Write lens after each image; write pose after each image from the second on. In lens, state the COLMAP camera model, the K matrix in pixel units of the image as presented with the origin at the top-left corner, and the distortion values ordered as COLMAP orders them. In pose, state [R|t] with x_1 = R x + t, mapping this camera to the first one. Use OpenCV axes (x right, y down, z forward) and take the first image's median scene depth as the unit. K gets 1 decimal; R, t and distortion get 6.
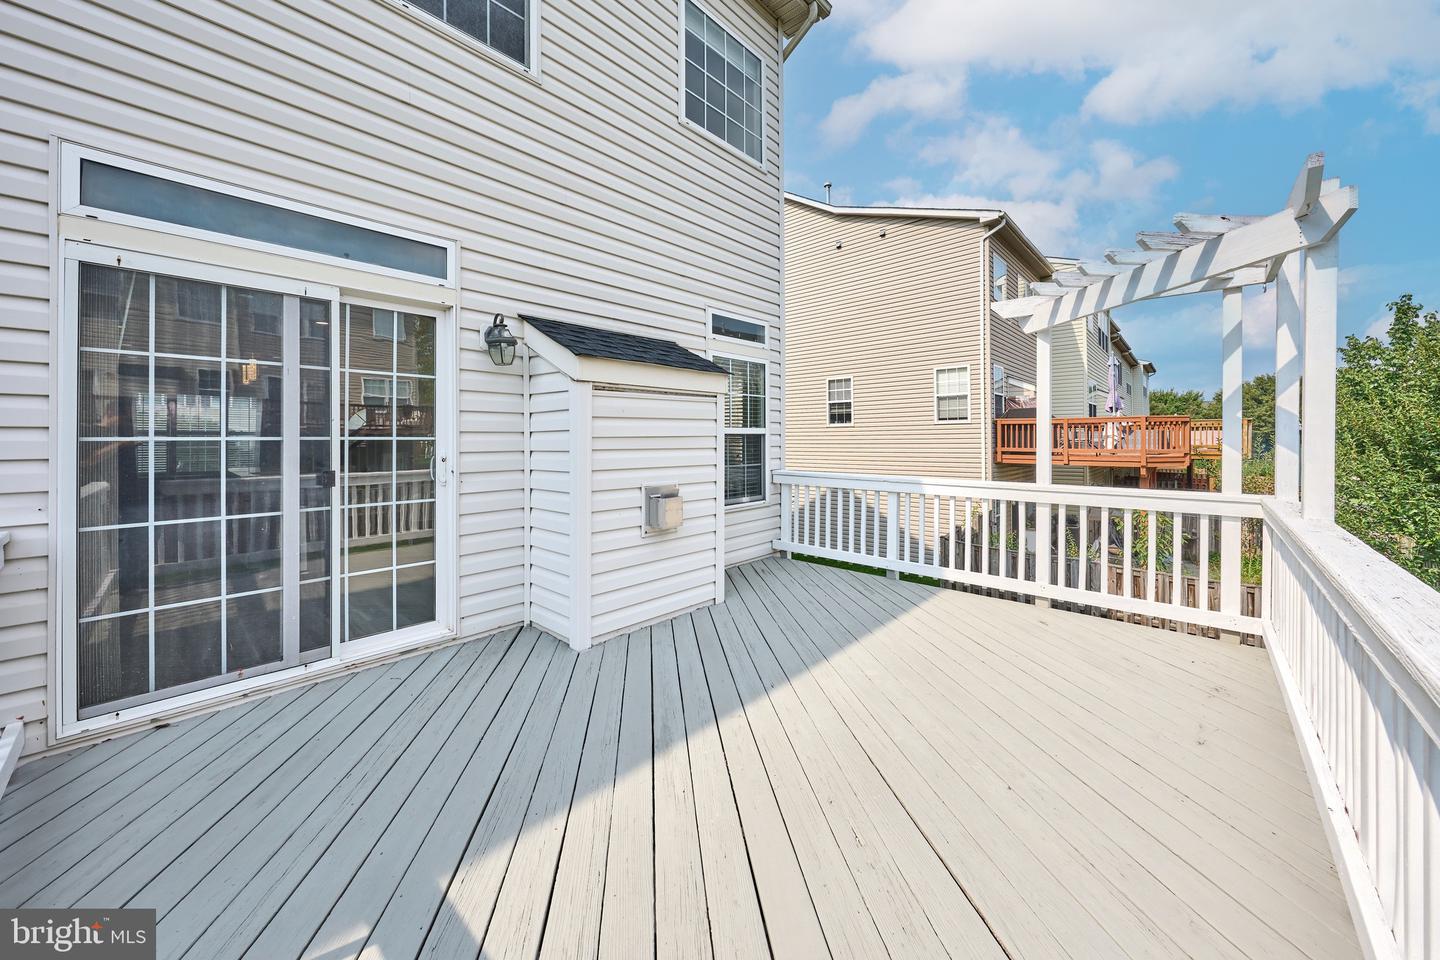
lens RADIAL K [[512.6, 0, 722.9], [0, 512.6, 422.5], [0, 0, 1]] dist [-0.002640, 0.000038]
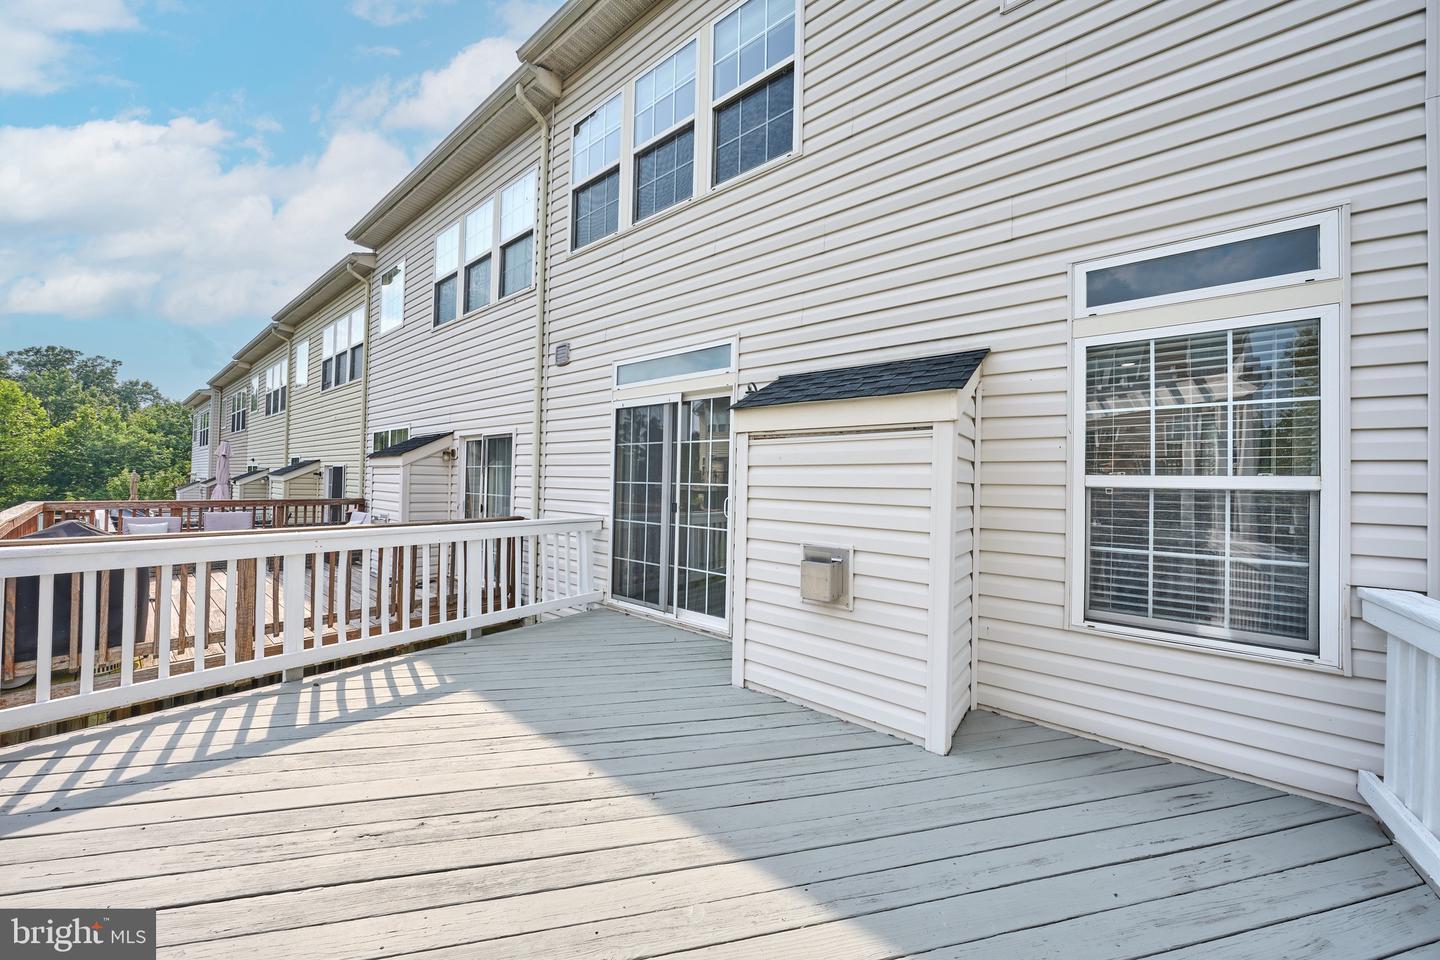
lens RADIAL K [[497.8, 0, 721.7], [0, 497.8, 466.9], [0, 0, 1]] dist [-0.001794, 0.000318]
pose [[0.084713, -0.027560, -0.996024, 0.646280], [0.009072, 0.999597, -0.026888, 0.015188], [0.996364, -0.006758, 0.084929, 0.744696]]
